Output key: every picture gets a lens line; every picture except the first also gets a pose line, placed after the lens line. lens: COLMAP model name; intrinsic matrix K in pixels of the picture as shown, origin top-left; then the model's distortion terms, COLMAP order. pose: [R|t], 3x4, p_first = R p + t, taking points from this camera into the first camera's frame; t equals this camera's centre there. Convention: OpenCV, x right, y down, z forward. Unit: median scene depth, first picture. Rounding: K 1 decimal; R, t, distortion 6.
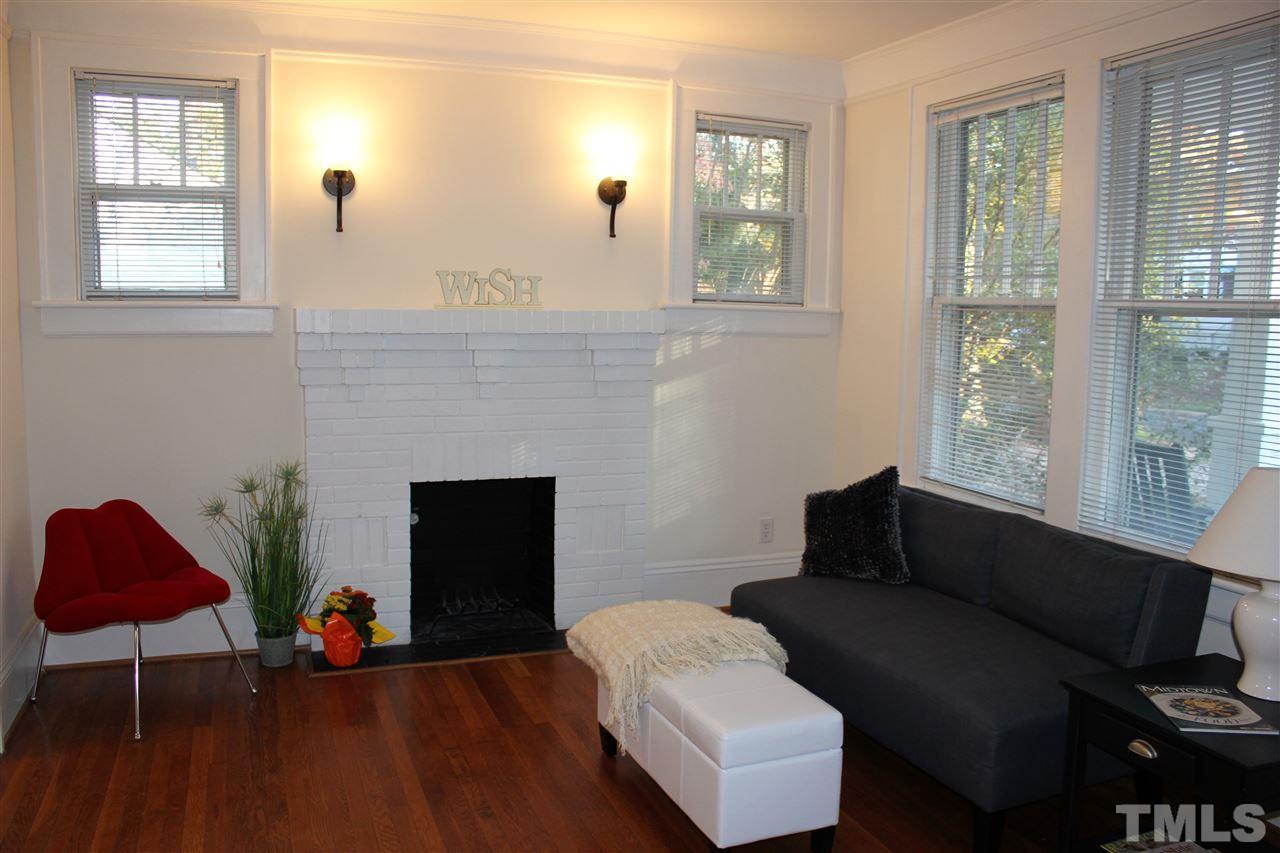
lens RADIAL K [[1129.5, 0, 643.0], [0, 1129.5, 422.3], [0, 0, 1]] dist [-0.113477, 0.047147]
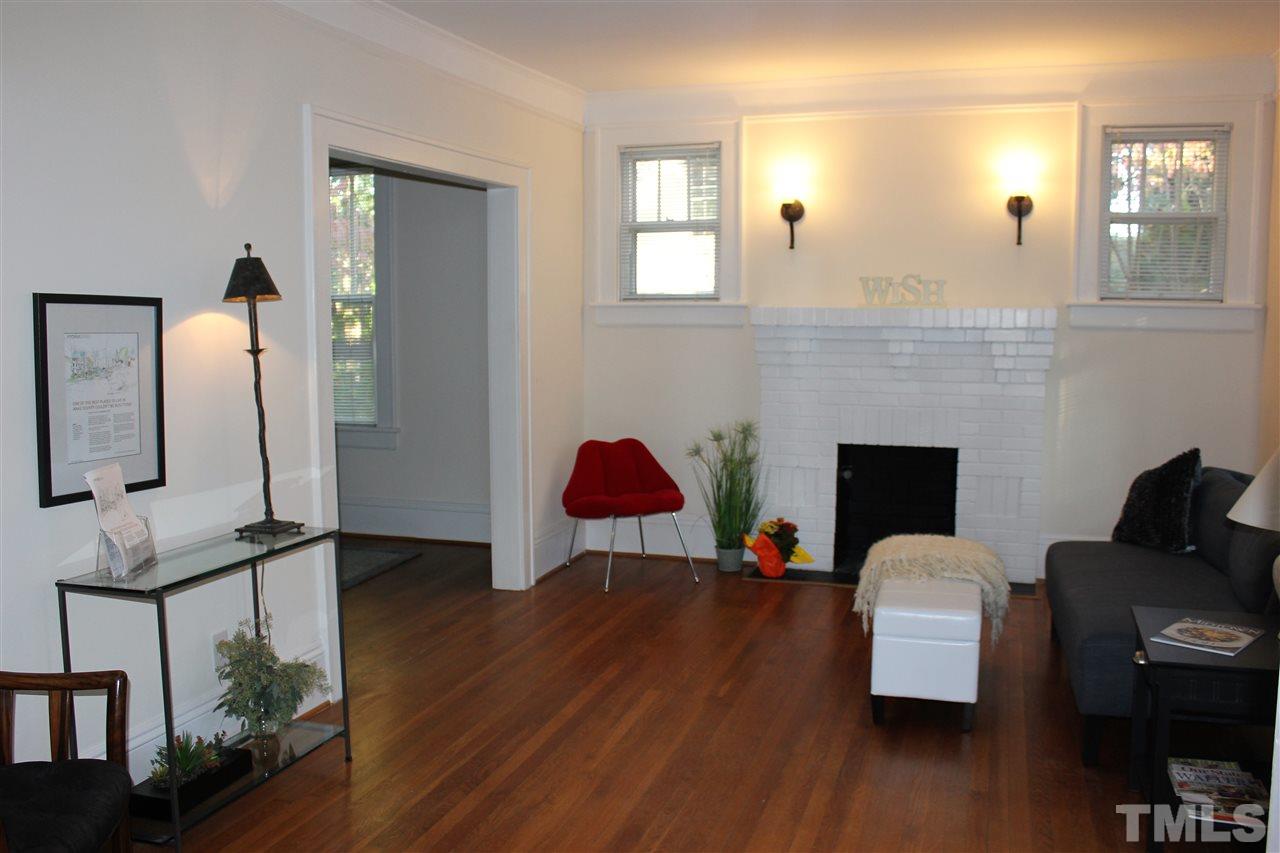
lens RADIAL K [[1219.2, 0, 641.8], [0, 1219.2, 424.1], [0, 0, 1]] dist [-0.032138, 0.000000]
pose [[0.766807, 0.046623, -0.640182, 0.531633], [-0.063352, 0.997986, -0.003202, 0.052579], [0.638744, 0.043012, 0.768216, -0.214204]]
